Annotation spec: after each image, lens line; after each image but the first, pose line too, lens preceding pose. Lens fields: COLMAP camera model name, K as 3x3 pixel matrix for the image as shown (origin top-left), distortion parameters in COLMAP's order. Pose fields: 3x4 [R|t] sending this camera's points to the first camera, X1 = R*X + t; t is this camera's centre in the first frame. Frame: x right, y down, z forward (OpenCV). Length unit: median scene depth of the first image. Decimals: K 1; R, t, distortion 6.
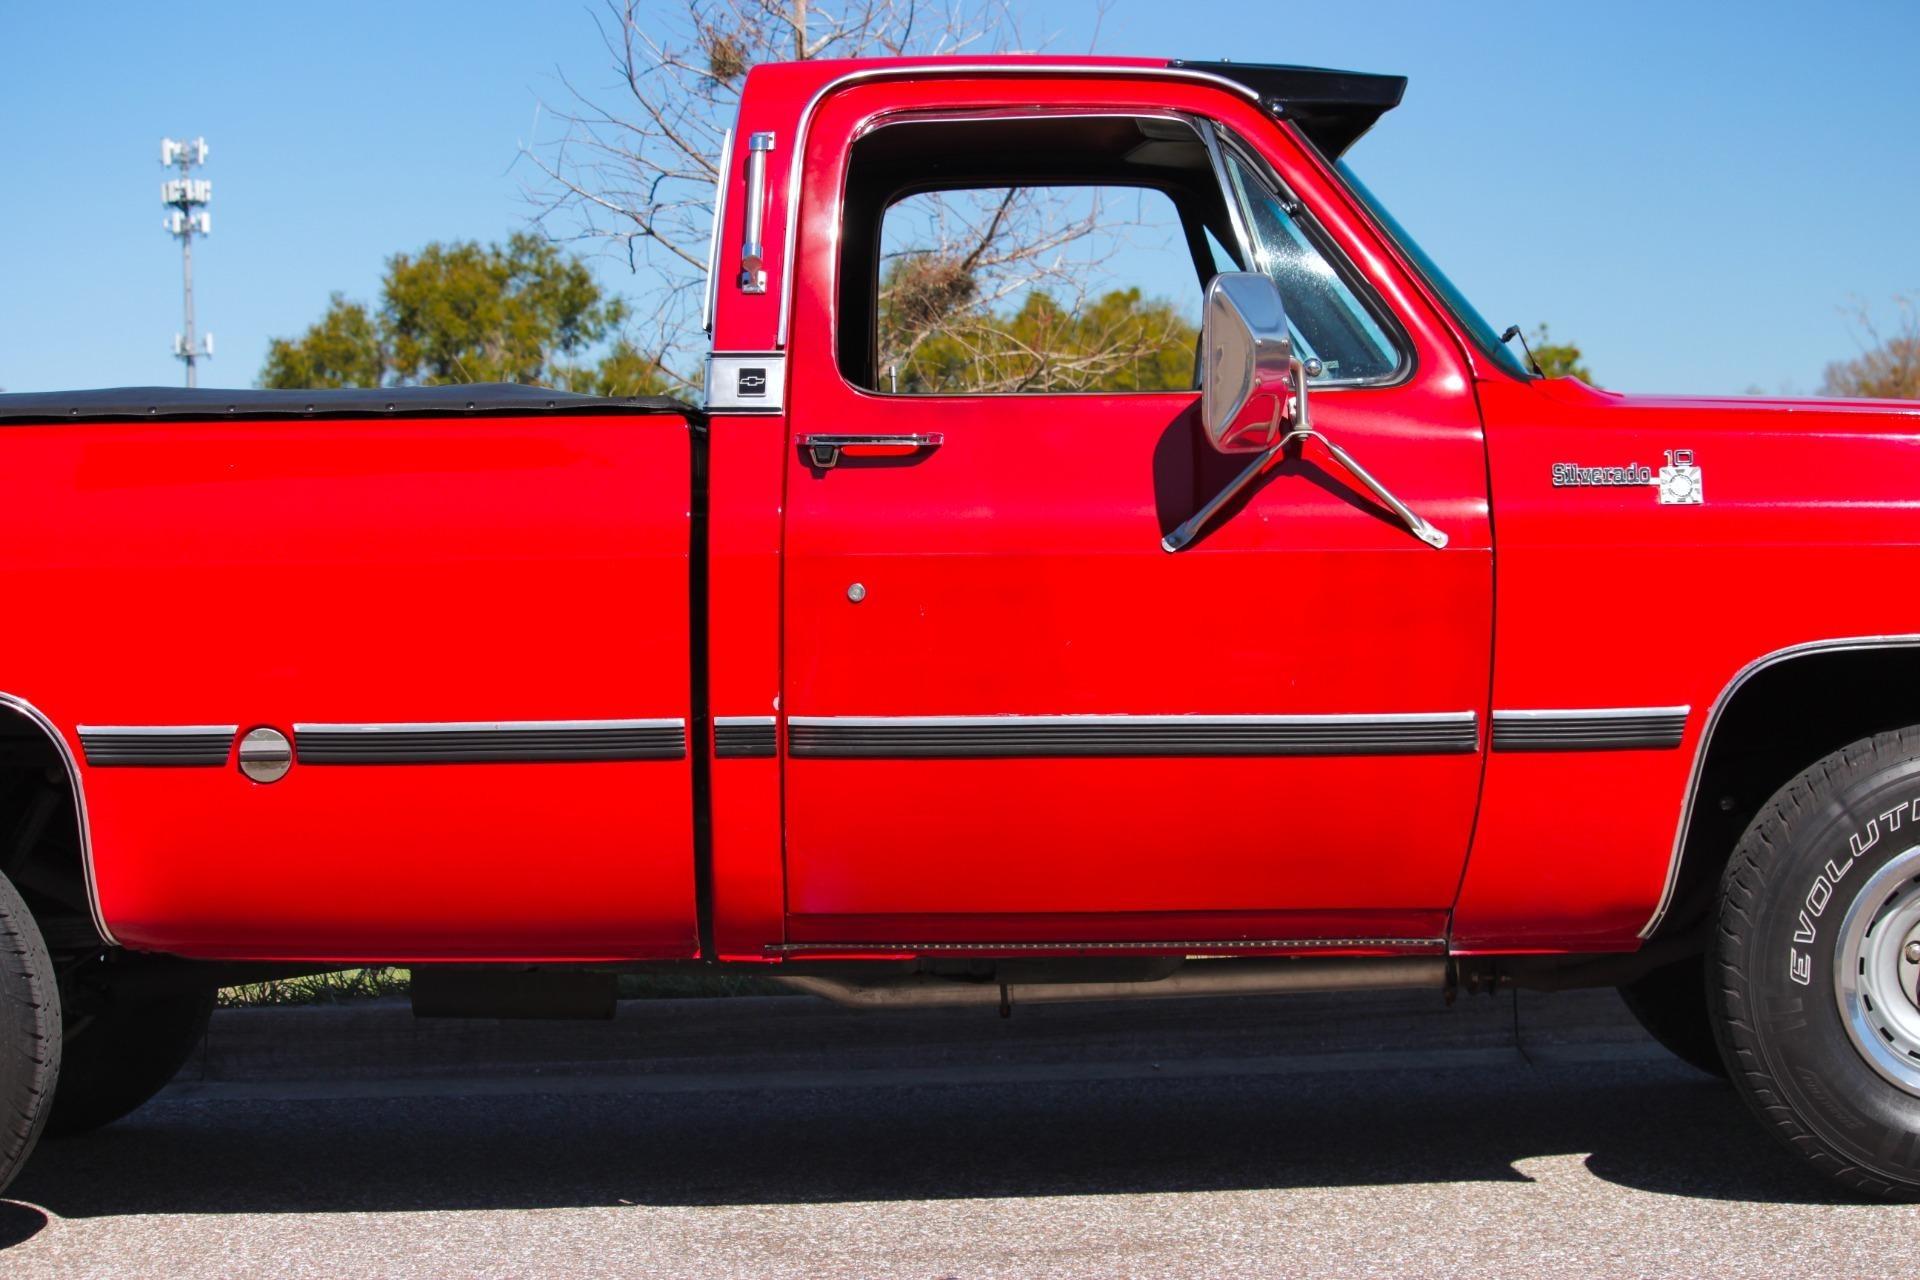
lens RADIAL K [[4917.2, 0, 987.7], [0, 4917.2, 590.6], [0, 0, 1]] dist [-0.383693, 0.000000]
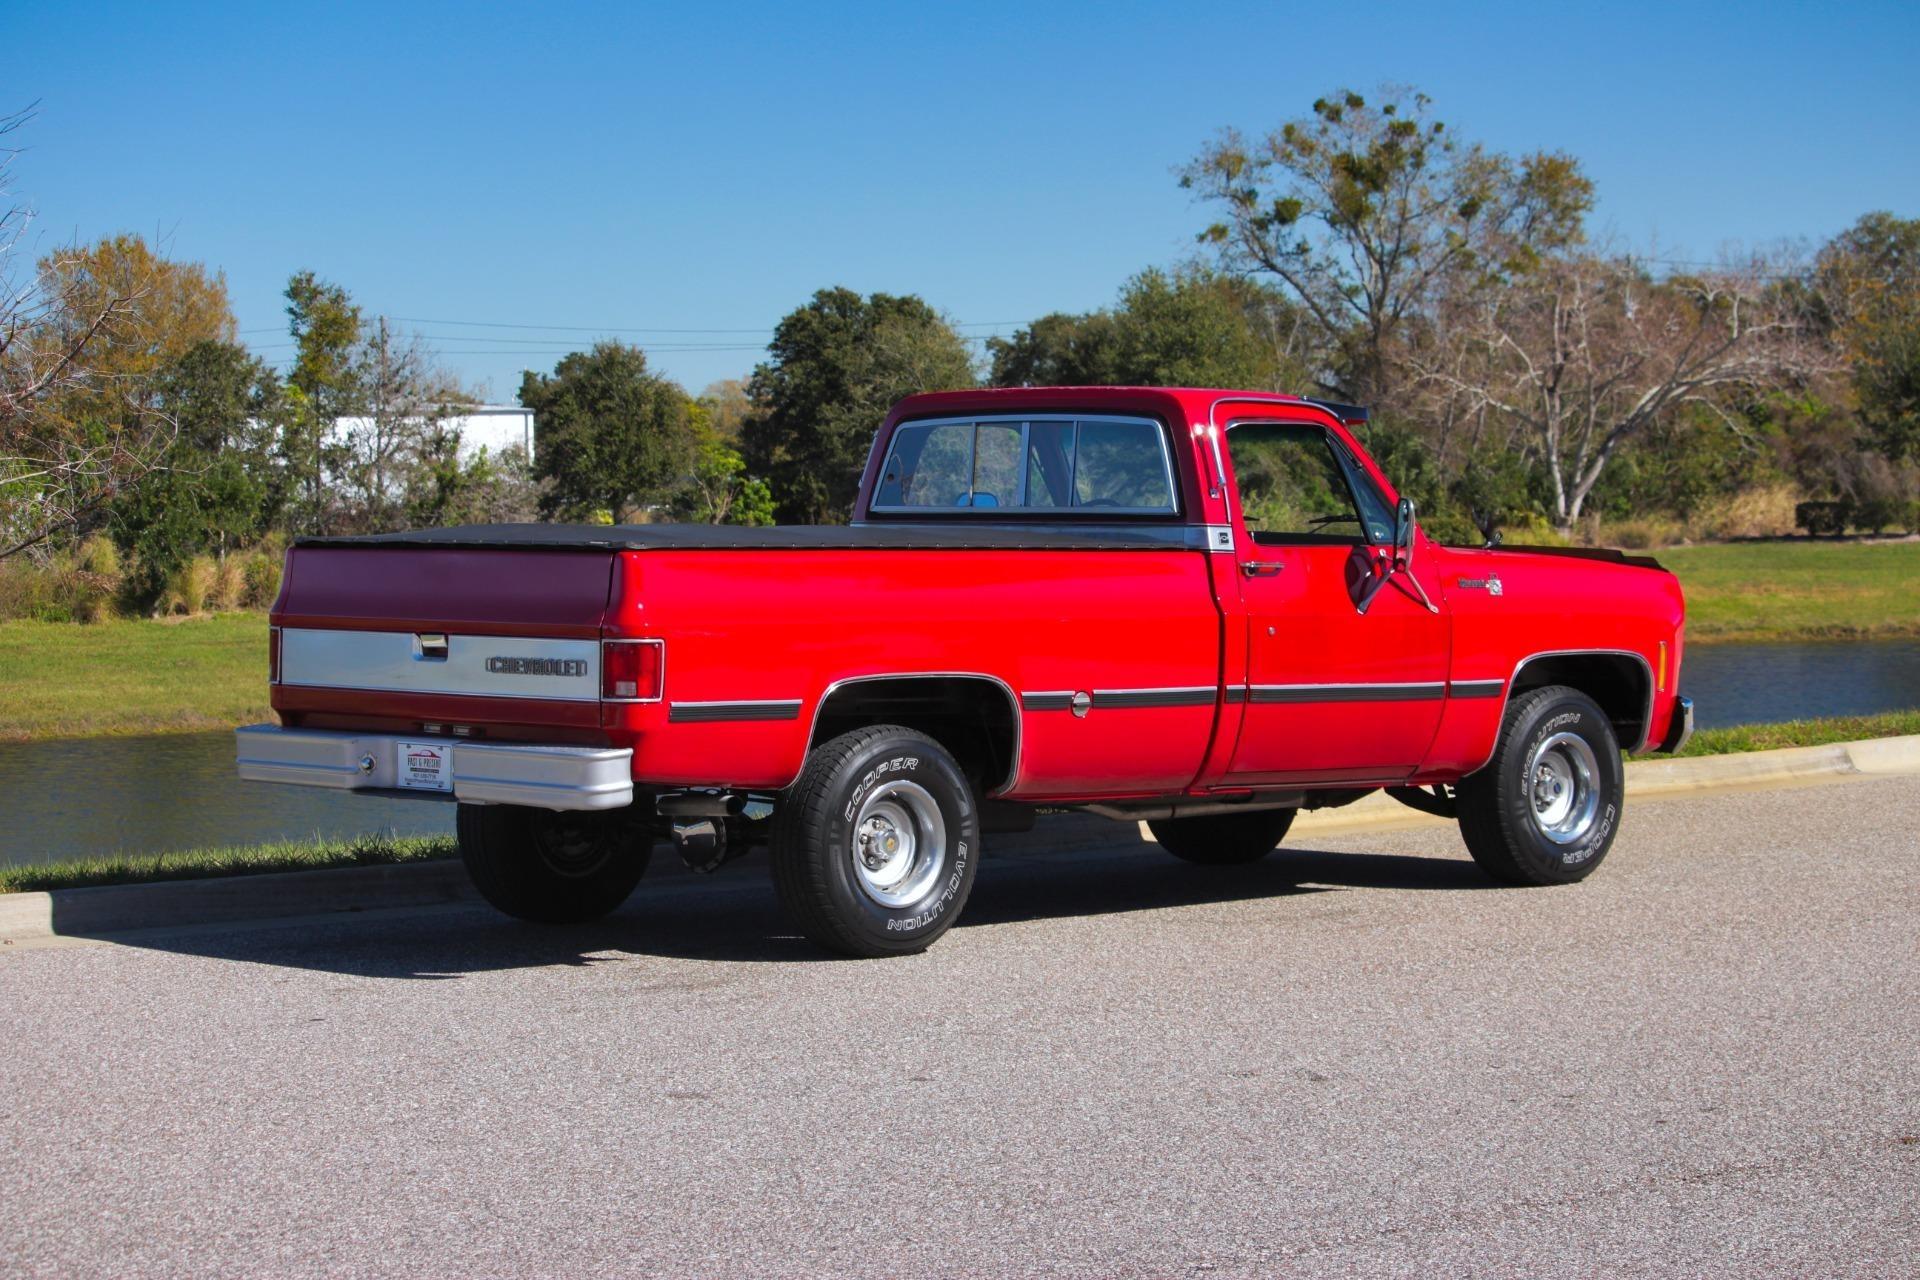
lens RADIAL K [[4917.2, 0, 967.5], [0, 4917.2, 655.1], [0, 0, 1]] dist [-0.383693, 0.000000]
pose [[0.716219, 0.000144, 0.697876, -1.693289], [-0.005549, 0.999970, 0.005488, -0.000233], [-0.697854, -0.007803, 0.716198, -0.540121]]
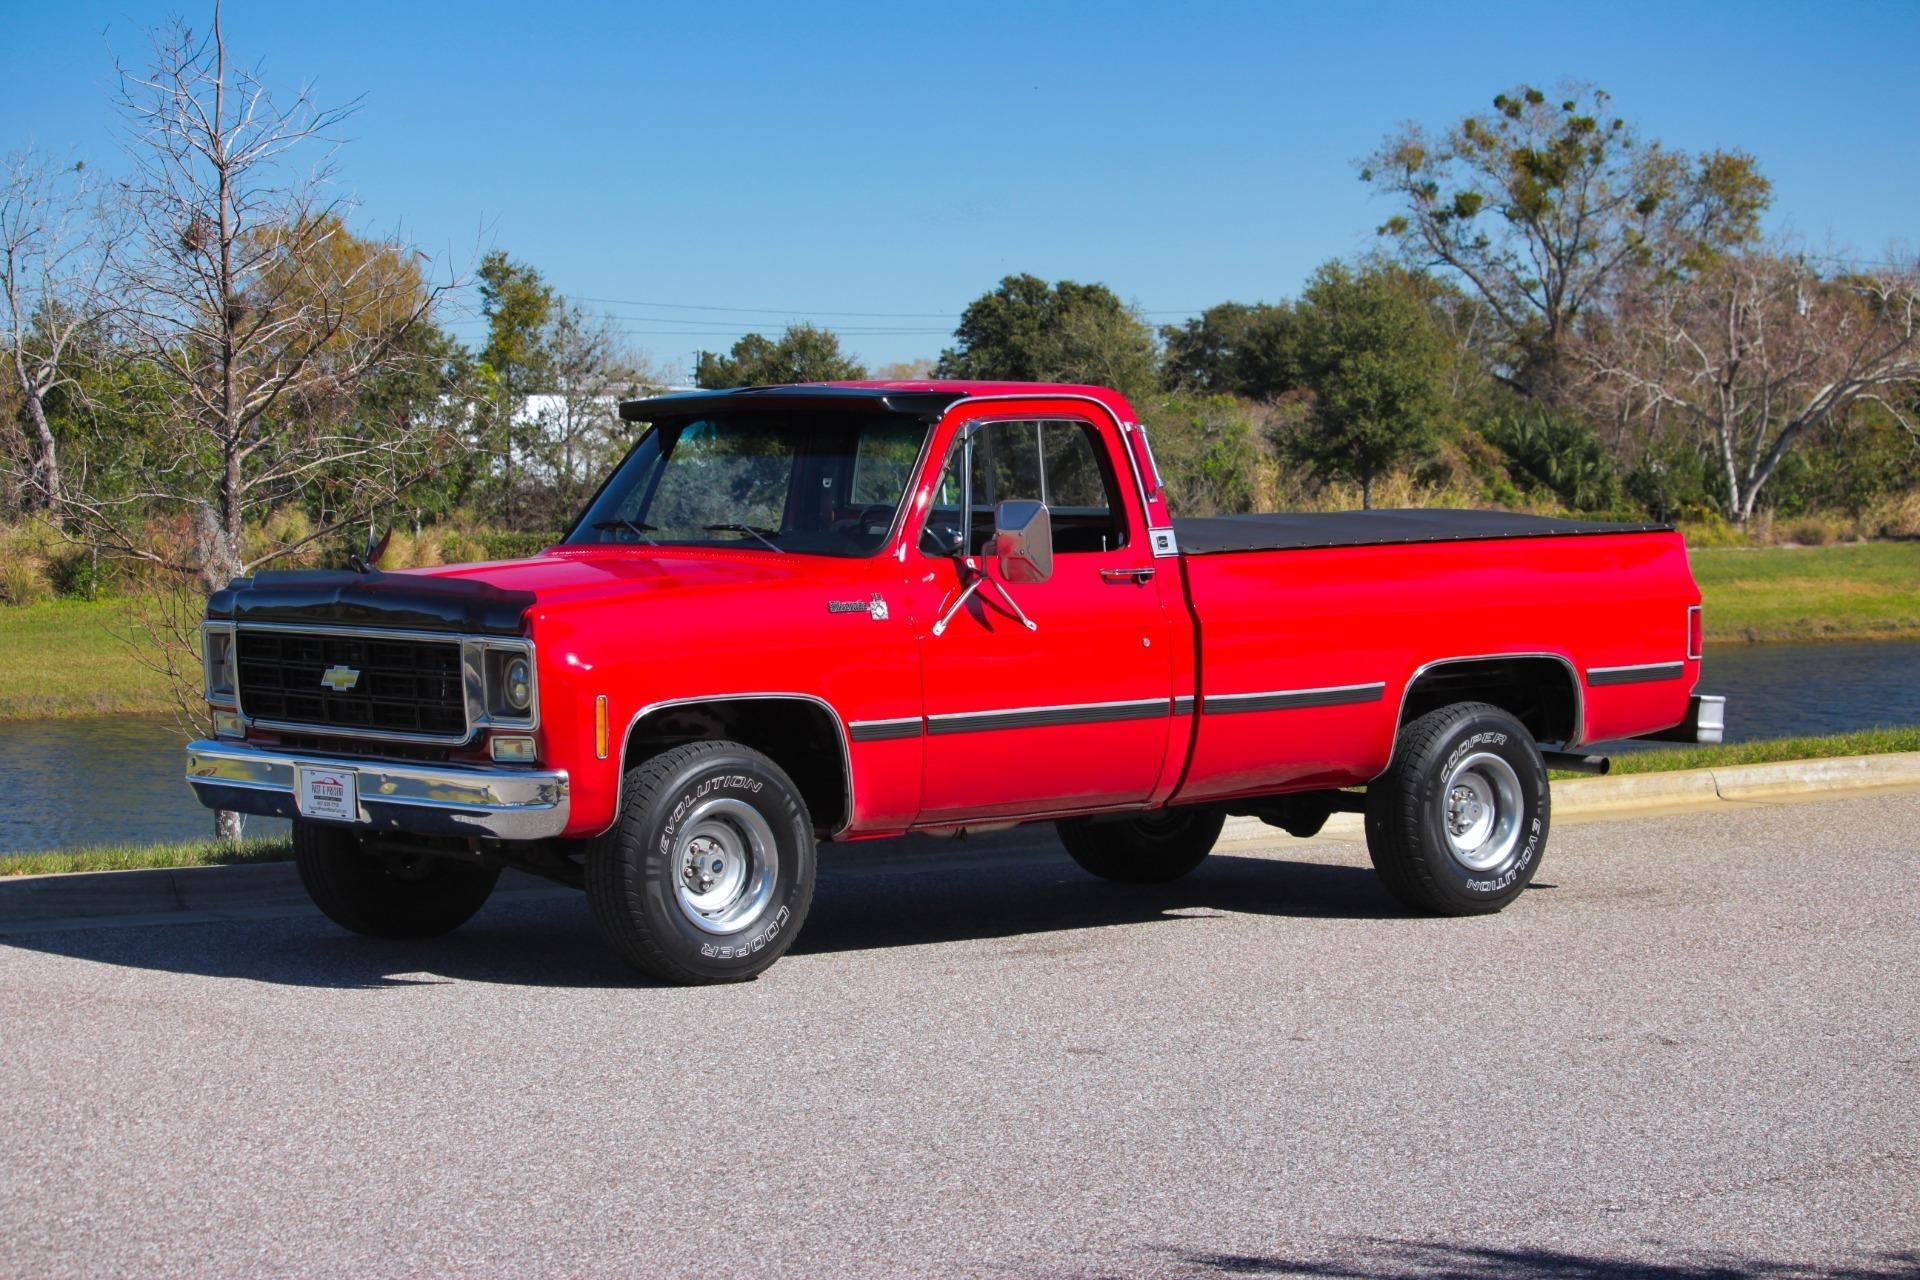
lens RADIAL K [[4917.2, 0, 960.6], [0, 4917.2, 649.7], [0, 0, 1]] dist [-0.383693, 0.000000]
pose [[0.736919, 0.009287, 0.675917, -1.995340], [-0.020036, 0.999766, 0.008107, 0.000040], [-0.675684, -0.019517, 0.736933, -0.584550]]
